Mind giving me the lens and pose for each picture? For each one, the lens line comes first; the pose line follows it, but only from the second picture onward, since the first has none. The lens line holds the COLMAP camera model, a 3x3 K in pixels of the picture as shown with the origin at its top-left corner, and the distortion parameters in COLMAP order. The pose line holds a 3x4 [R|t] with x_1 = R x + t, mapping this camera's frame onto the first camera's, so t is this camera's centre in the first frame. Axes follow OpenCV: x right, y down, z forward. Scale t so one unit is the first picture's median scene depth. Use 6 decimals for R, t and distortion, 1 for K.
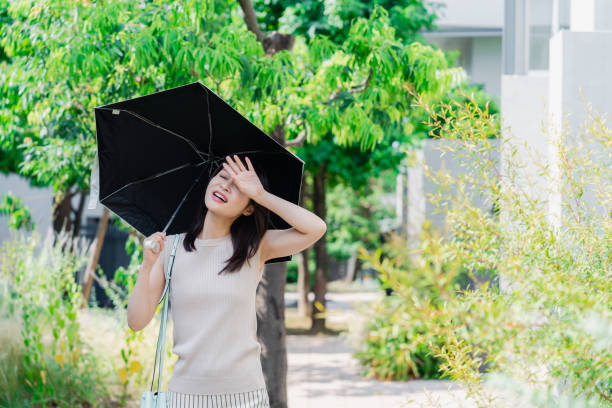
lens RADIAL K [[1167.1, 0, 309.5], [0, 1167.1, 206.9], [0, 0, 1]] dist [0.002621, 0.000000]
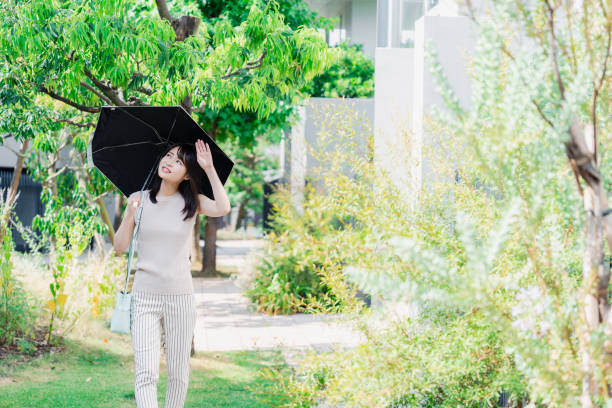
lens RADIAL K [[1167.1, 0, 306.0], [0, 1167.1, 223.8], [0, 0, 1]] dist [0.002621, 0.000000]
pose [[0.995087, 0.001746, 0.098988, -0.021864], [-0.007559, 0.998266, 0.058376, -0.009583], [-0.098714, -0.058838, 0.993375, -0.191570]]
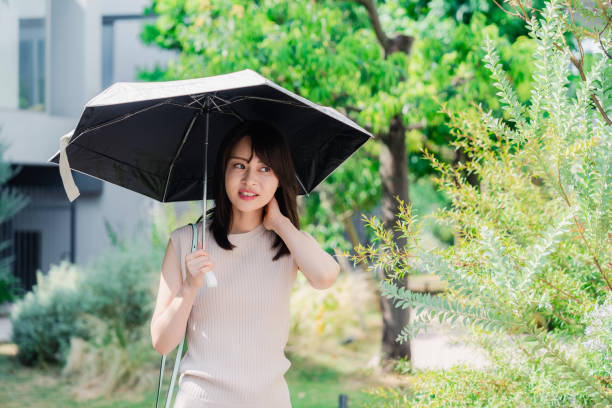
lens RADIAL K [[1167.1, 0, 300.3], [0, 1167.1, 215.9], [0, 0, 1]] dist [0.002621, 0.000000]
pose [[0.986278, -0.008193, -0.164887, 0.066602], [0.013748, 0.999375, 0.032580, -0.005178], [0.164517, -0.034400, 0.985774, -0.183028]]
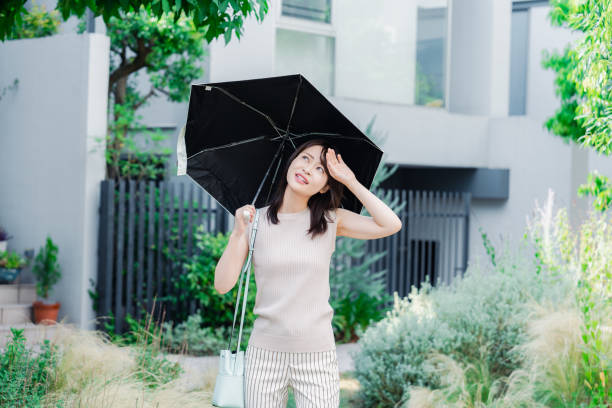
lens RADIAL K [[1167.1, 0, 308.1], [0, 1167.1, 208.4], [0, 0, 1]] dist [0.002621, 0.000000]
pose [[0.861444, 0.008129, -0.507787, 0.025870], [0.000372, 0.999862, 0.016637, 0.002318], [0.507852, -0.014521, 0.861322, 0.133516]]
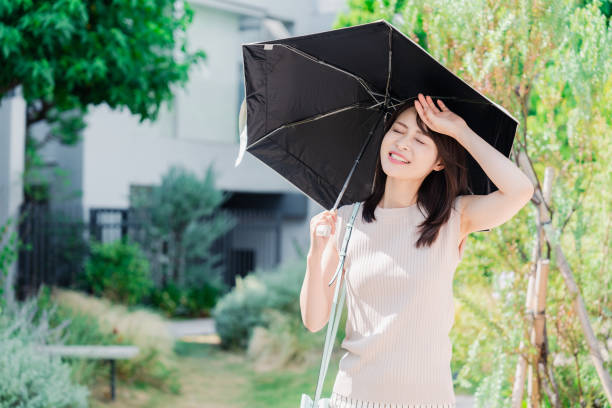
lens RADIAL K [[1167.1, 0, 308.6], [0, 1167.1, 209.7], [0, 0, 1]] dist [0.002621, 0.000000]
pose [[0.935676, -0.005502, -0.352818, 0.238313], [0.006645, 0.999976, 0.002030, 0.000759], [0.352798, -0.004244, 0.935690, -0.444936]]
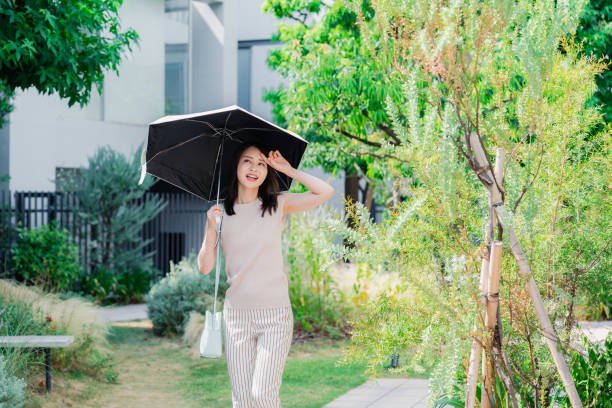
lens RADIAL K [[1167.1, 0, 305.2], [0, 1167.1, 208.8], [0, 0, 1]] dist [0.002621, 0.000000]
pose [[0.955596, -0.010982, -0.294475, 0.219344], [0.016935, 0.999700, 0.017675, -0.000270], [0.294192, -0.021877, 0.955496, -0.432179]]
